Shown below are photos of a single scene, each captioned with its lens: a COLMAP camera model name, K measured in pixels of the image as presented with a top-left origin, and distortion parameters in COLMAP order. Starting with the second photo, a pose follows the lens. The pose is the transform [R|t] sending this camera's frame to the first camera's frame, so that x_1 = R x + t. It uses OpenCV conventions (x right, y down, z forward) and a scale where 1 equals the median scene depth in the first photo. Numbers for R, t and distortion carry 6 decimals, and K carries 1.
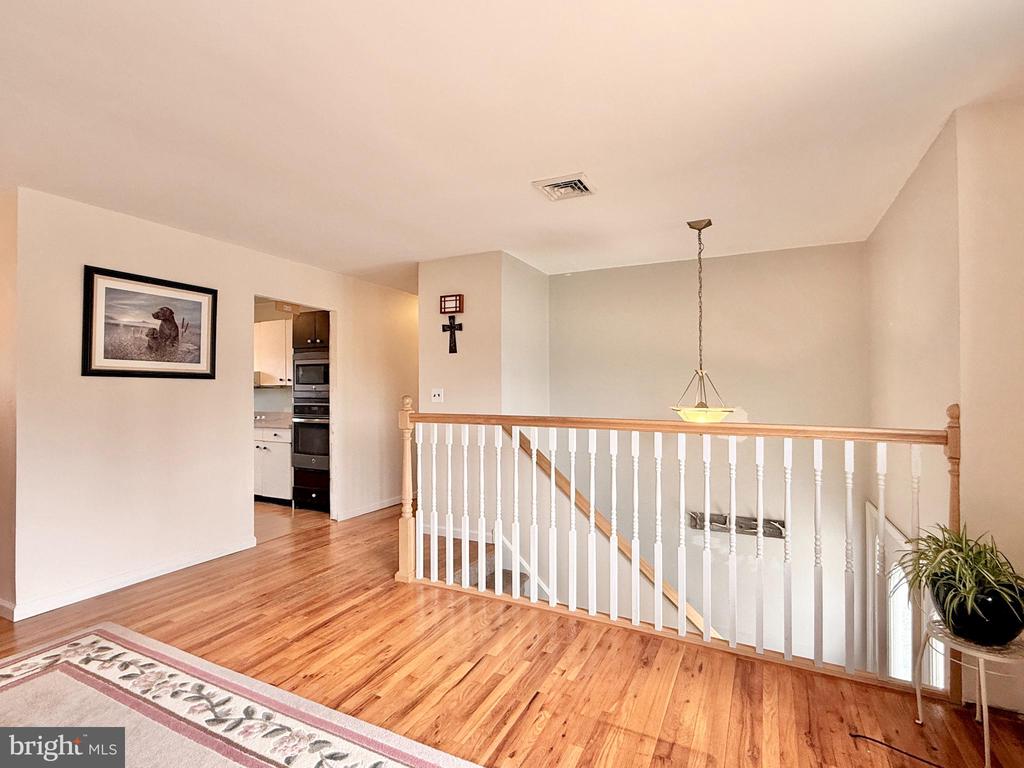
lens RADIAL K [[501.7, 0, 512.0], [0, 501.7, 384.0], [0, 0, 1]] dist [0.001738, 0.000075]
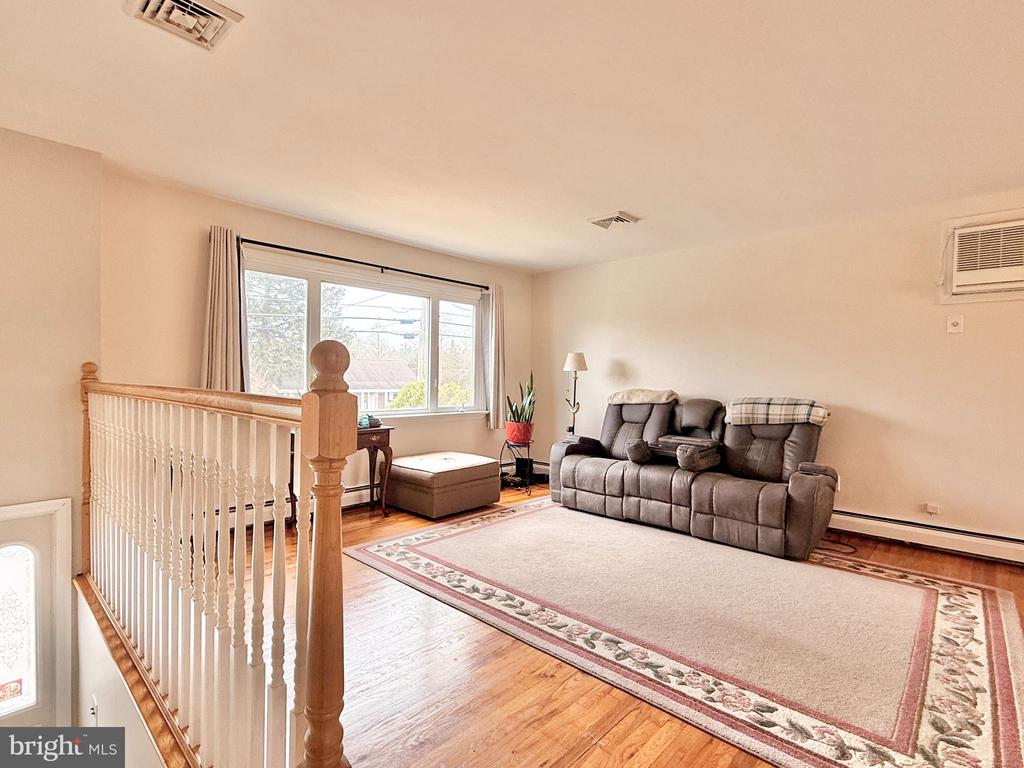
lens RADIAL K [[501.7, 0, 512.0], [0, 501.7, 384.0], [0, 0, 1]] dist [0.001738, 0.000075]
pose [[-0.958909, -0.017942, 0.283144, -0.617538], [-0.015894, 0.999828, 0.009530, 0.067079], [-0.283267, 0.004638, -0.959030, 1.968694]]
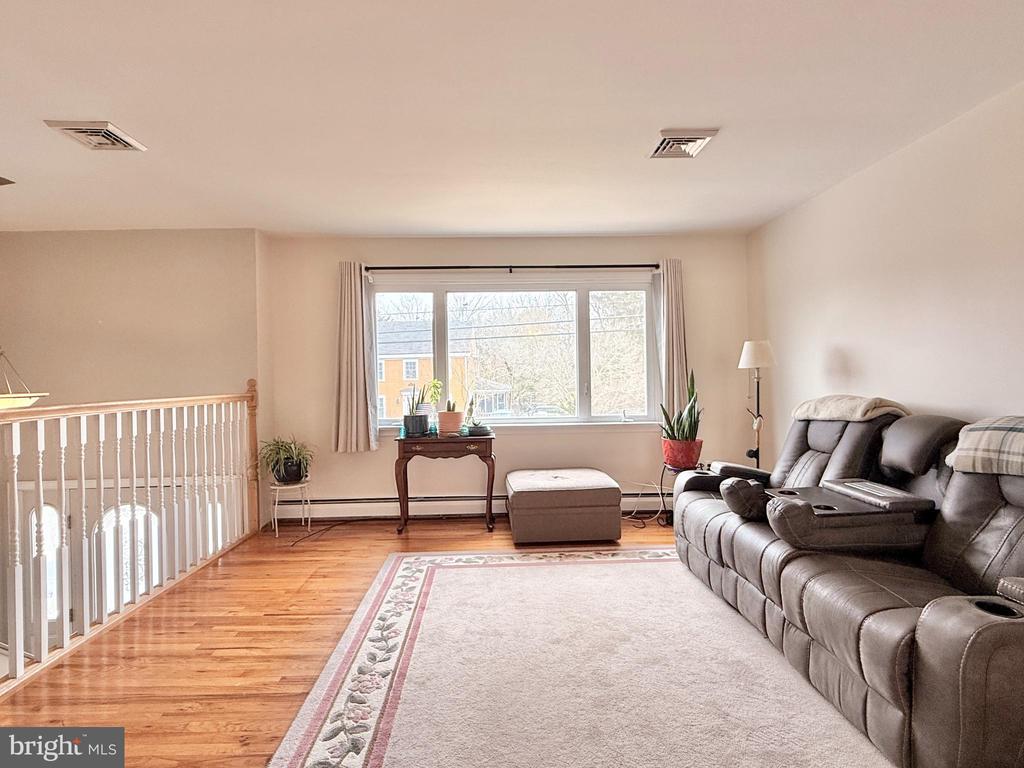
lens RADIAL K [[535.2, 0, 512.8], [0, 535.2, 374.0], [0, 0, 1]] dist [0.000563, -0.000186]
pose [[-0.478721, 0.008863, 0.877922, -1.383452], [0.011224, 0.999929, -0.003974, 0.039965], [-0.877895, 0.007951, -0.478787, 1.086587]]
